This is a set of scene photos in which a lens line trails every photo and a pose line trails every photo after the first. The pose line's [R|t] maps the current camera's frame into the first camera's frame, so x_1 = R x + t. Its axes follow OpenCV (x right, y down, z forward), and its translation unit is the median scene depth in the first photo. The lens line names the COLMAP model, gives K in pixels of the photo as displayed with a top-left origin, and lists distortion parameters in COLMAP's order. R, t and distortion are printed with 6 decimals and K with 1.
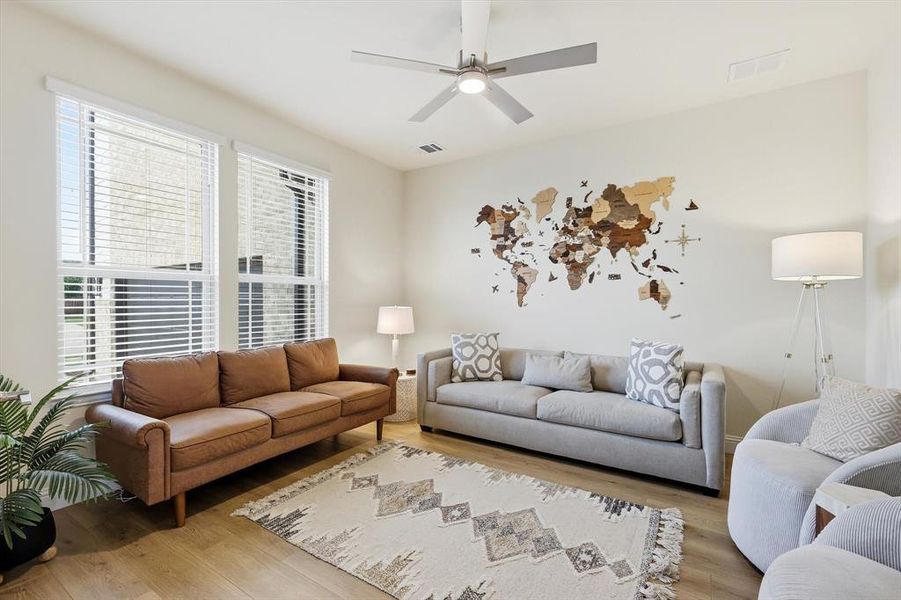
lens RADIAL K [[398.1, 0, 452.1], [0, 398.1, 298.3], [0, 0, 1]] dist [0.004463, -0.000026]
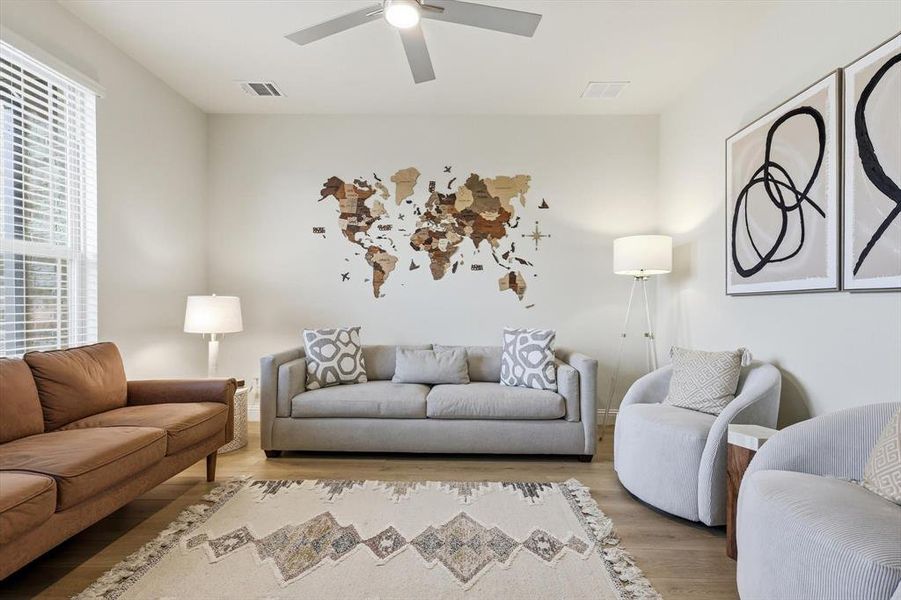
lens RADIAL K [[423.2, 0, 450.6], [0, 423.2, 306.0], [0, 0, 1]] dist [0.009380, -0.000761]
pose [[0.848515, 0.000152, 0.529171, -0.232505], [-0.008033, 0.999888, 0.012593, 0.033002], [-0.529110, -0.014936, 0.848422, 0.146222]]
